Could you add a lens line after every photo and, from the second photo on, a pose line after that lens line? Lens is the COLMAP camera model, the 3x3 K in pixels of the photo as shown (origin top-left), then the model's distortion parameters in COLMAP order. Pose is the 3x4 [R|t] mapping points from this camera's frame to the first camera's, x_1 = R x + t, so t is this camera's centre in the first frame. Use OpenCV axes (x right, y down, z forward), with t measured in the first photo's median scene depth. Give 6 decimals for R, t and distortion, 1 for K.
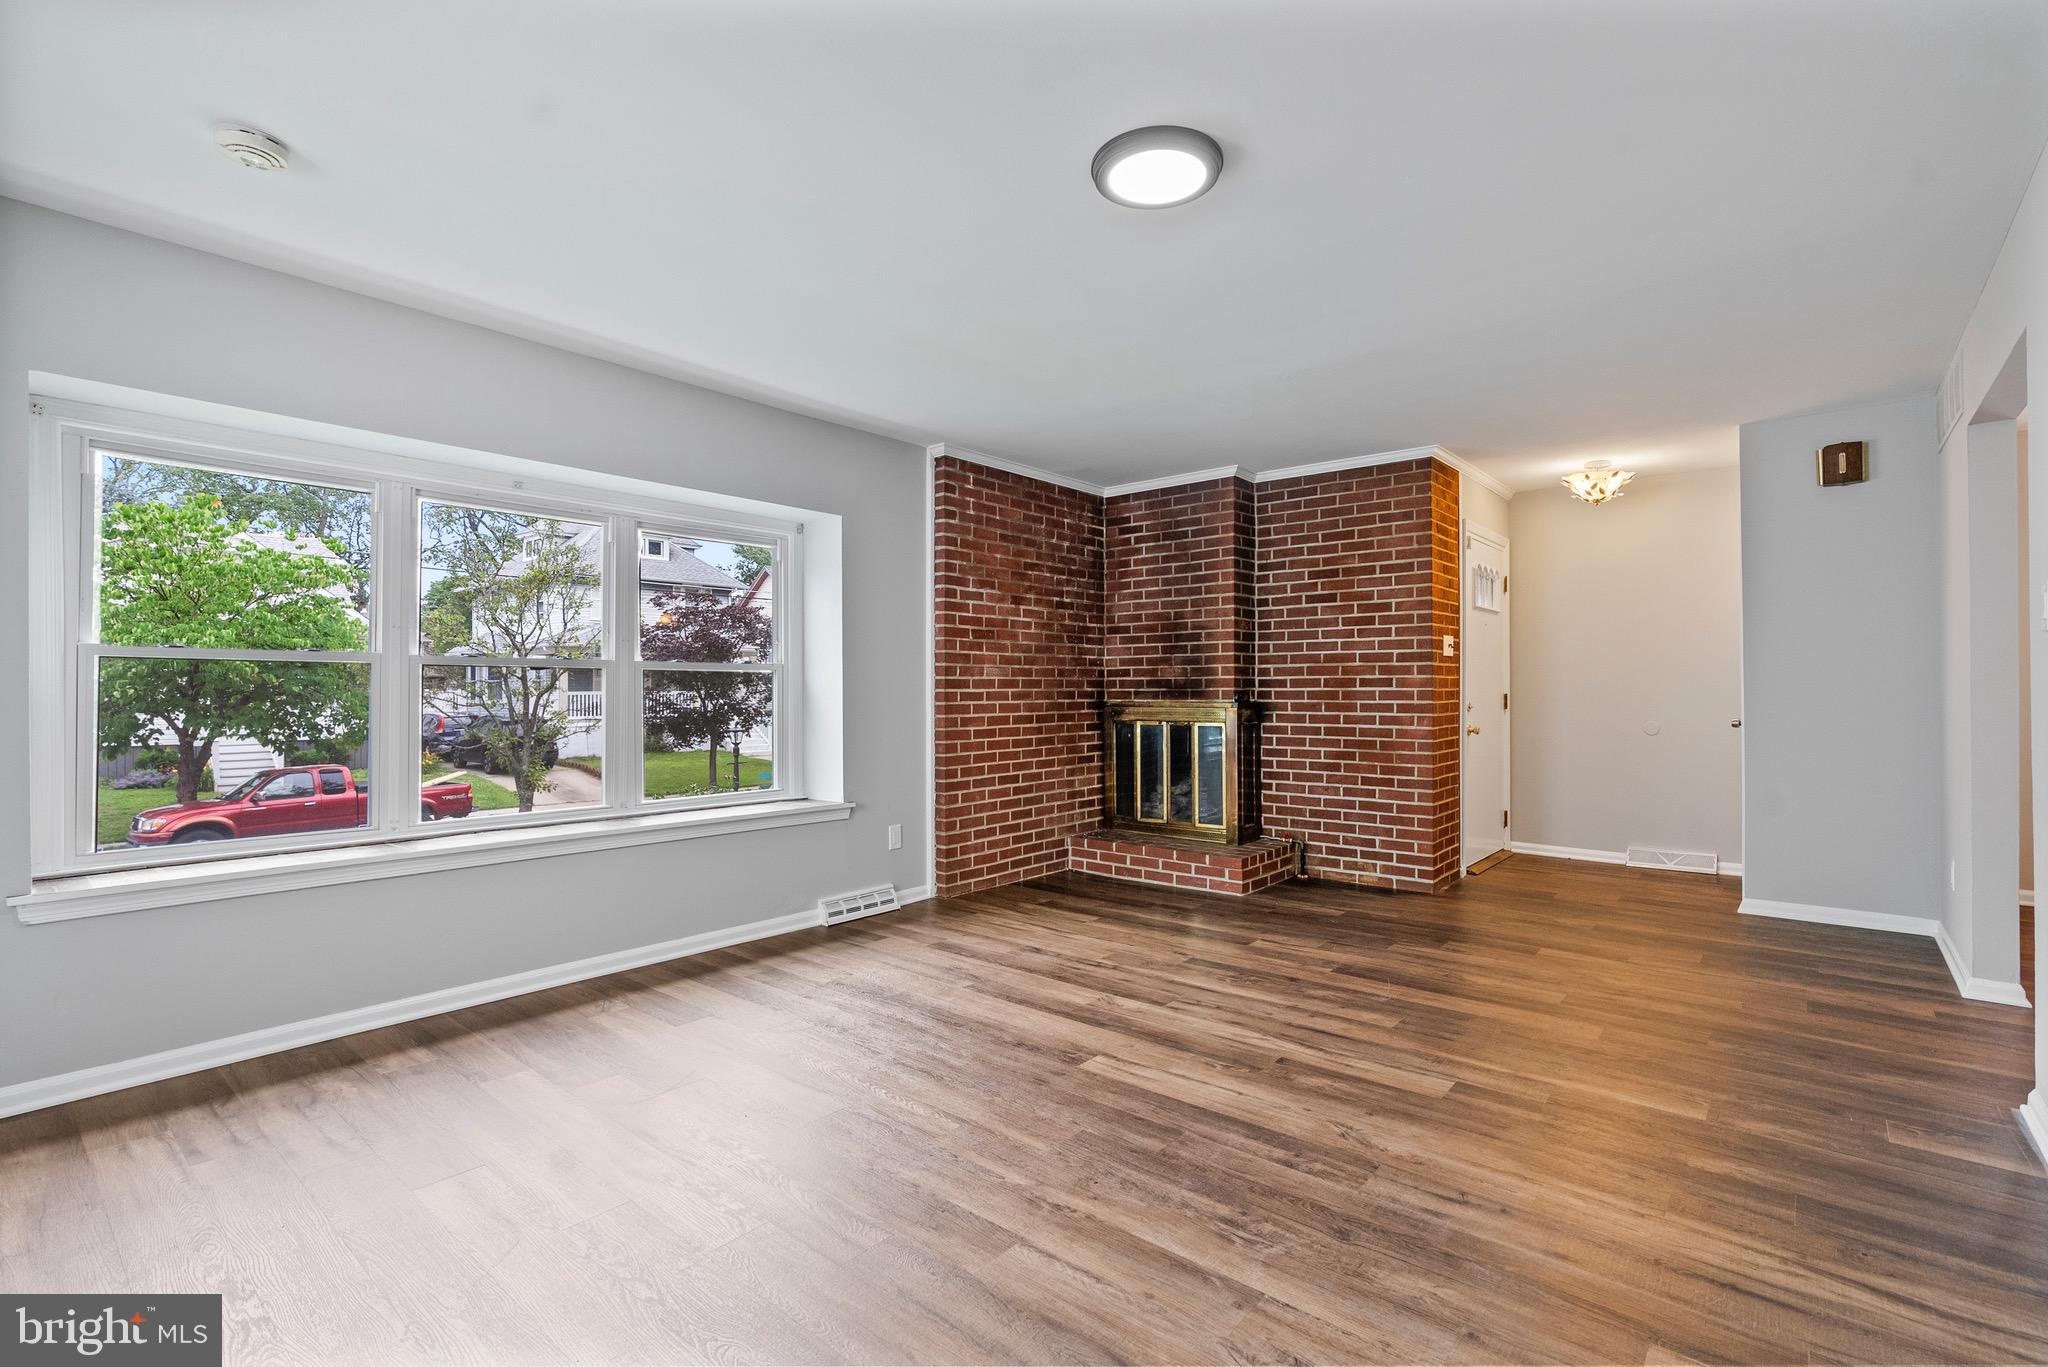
lens RADIAL K [[935.8, 0, 1056.4], [0, 935.8, 684.5], [0, 0, 1]] dist [-0.015114, 0.003899]
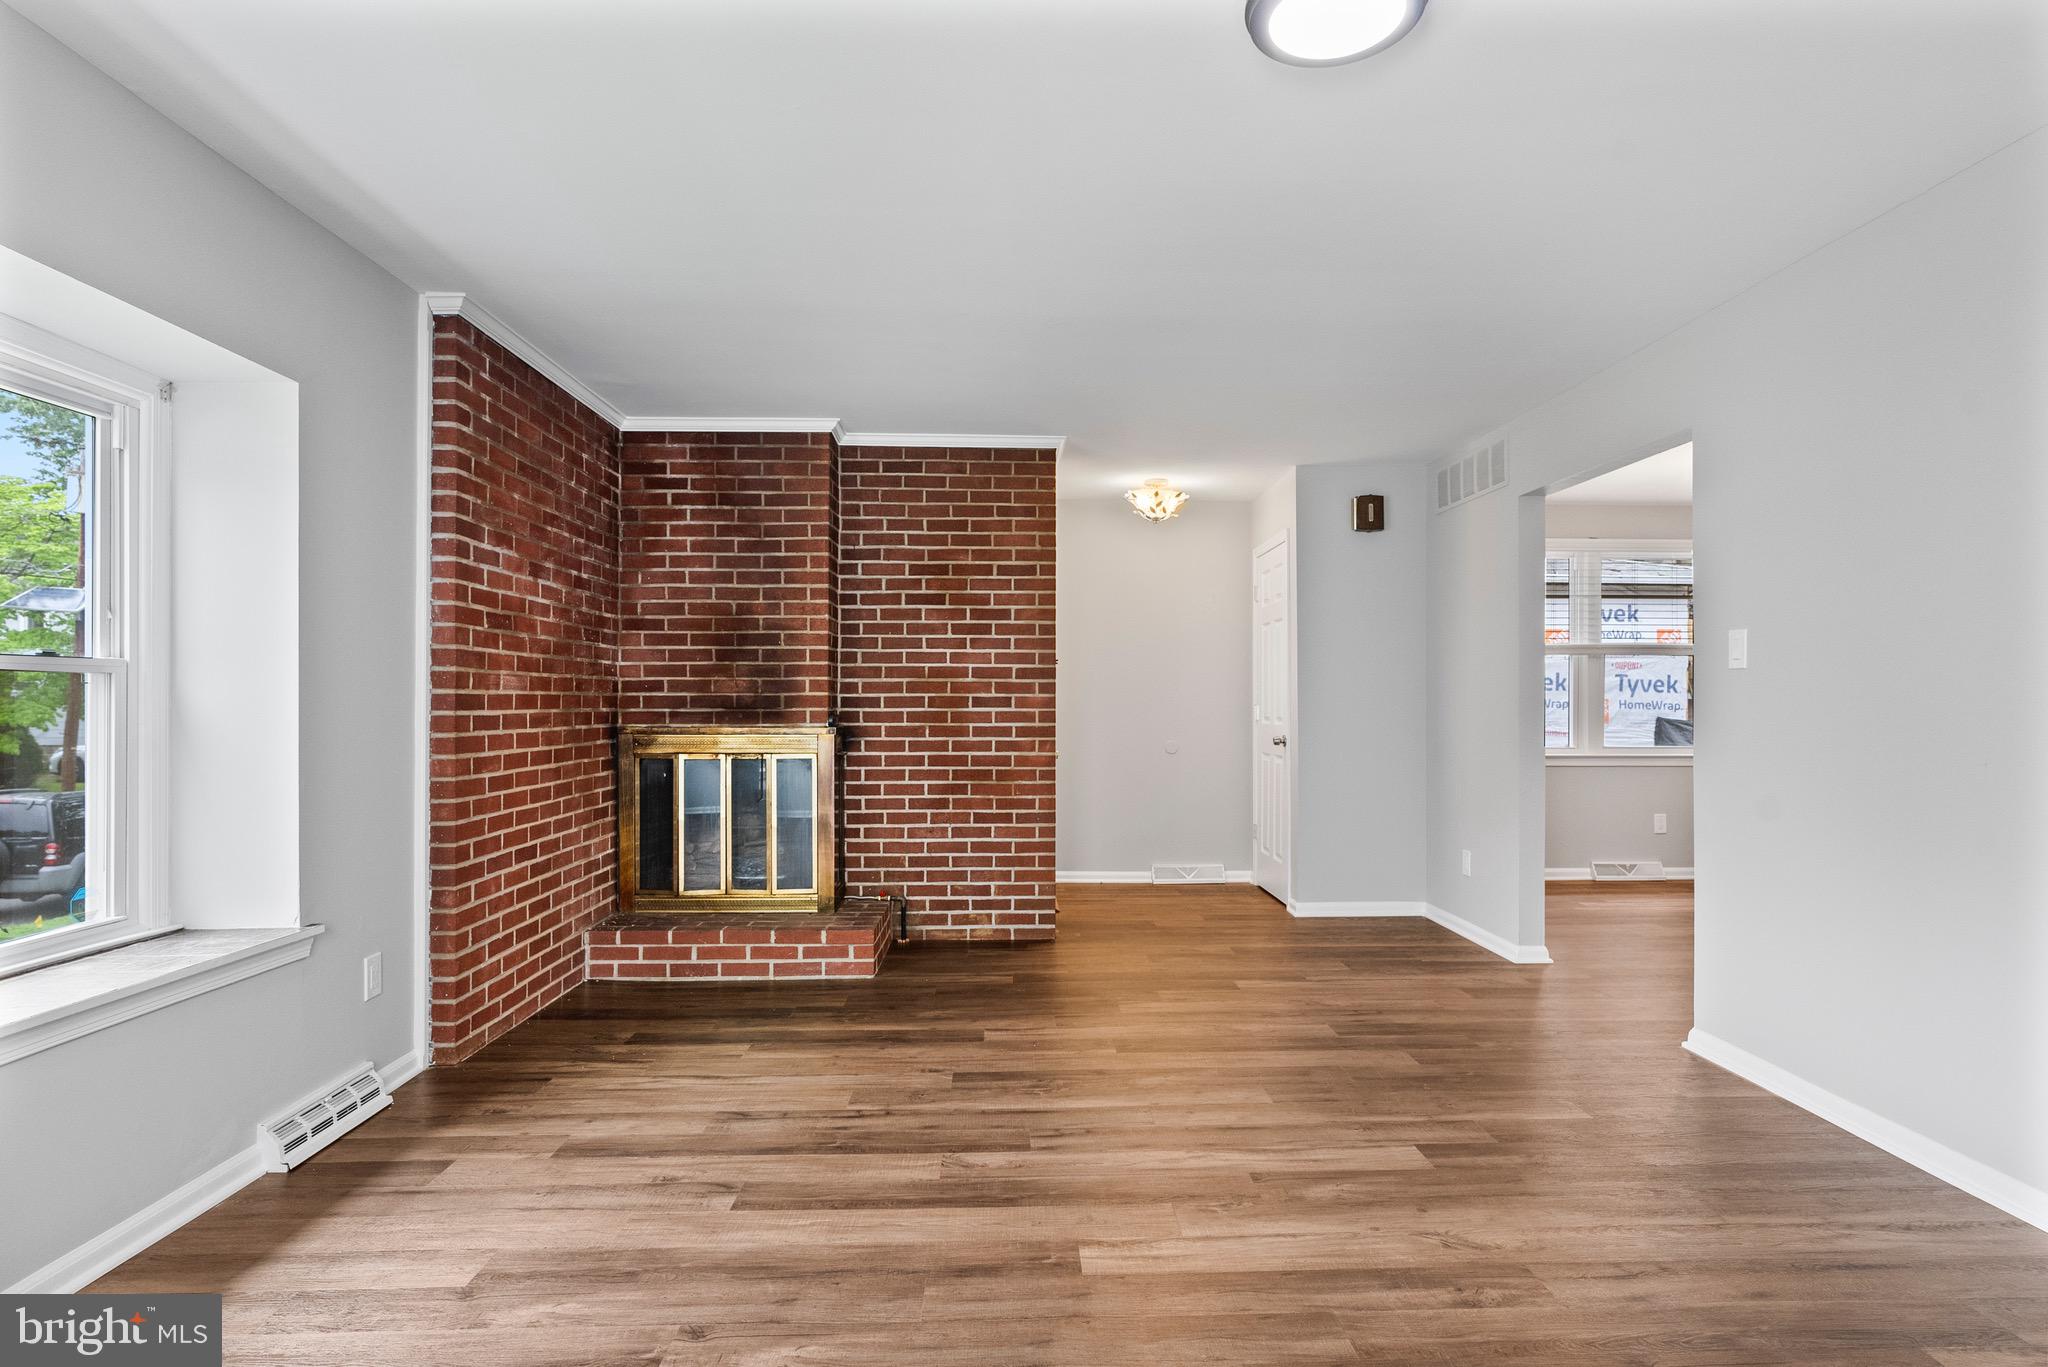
lens RADIAL K [[1070.5, 0, 1030.9], [0, 1070.5, 699.4], [0, 0, 1]] dist [-0.006264, 0.001142]
pose [[0.745276, 0.004914, 0.666738, -0.293619], [-0.005144, 0.999985, -0.001620, -0.003059], [-0.666736, -0.002222, 0.745290, 0.252415]]
